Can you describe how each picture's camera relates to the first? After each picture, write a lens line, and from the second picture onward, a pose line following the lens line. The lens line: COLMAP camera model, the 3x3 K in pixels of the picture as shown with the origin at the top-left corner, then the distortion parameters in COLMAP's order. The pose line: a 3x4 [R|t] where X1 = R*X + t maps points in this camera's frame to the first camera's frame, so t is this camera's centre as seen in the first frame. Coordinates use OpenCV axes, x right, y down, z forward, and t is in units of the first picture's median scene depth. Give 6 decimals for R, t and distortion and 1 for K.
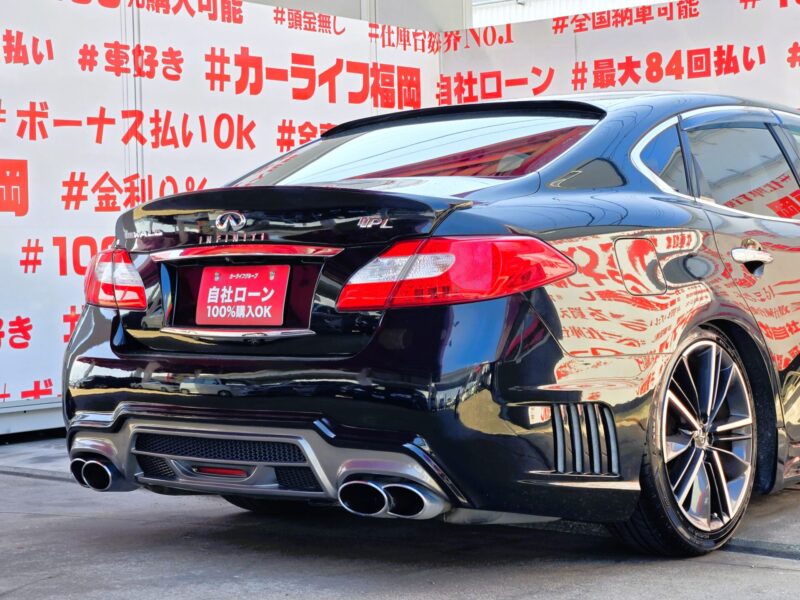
lens RADIAL K [[1605.6, 0, 400.0], [0, 1605.6, 300.0], [0, 0, 1]] dist [-0.080274, 1.150170]
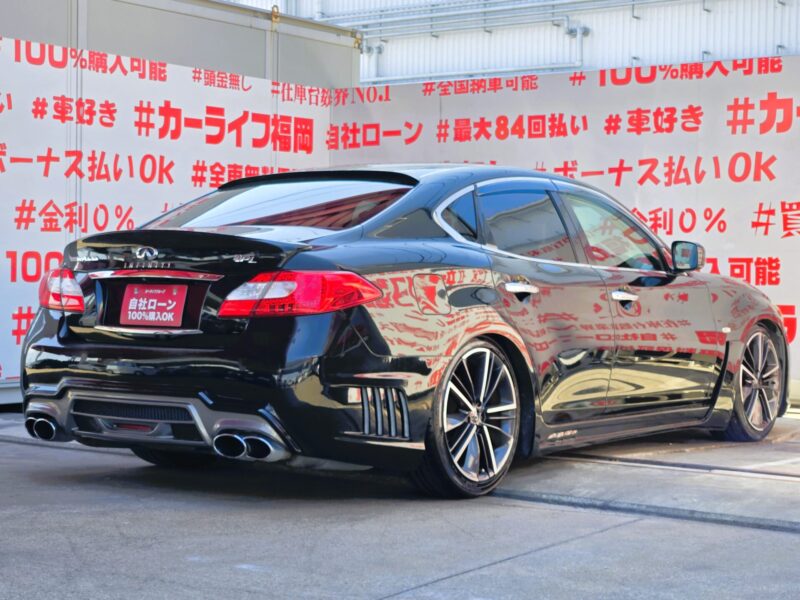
lens RADIAL K [[1578.6, 0, 396.3], [0, 1578.6, 274.6], [0, 0, 1]] dist [-0.043563, 1.292545]
pose [[0.998335, 0.034119, 0.046518, 0.050021], [-0.033109, 0.999202, -0.022320, -0.005535], [-0.047243, 0.020743, 0.998668, -0.403793]]
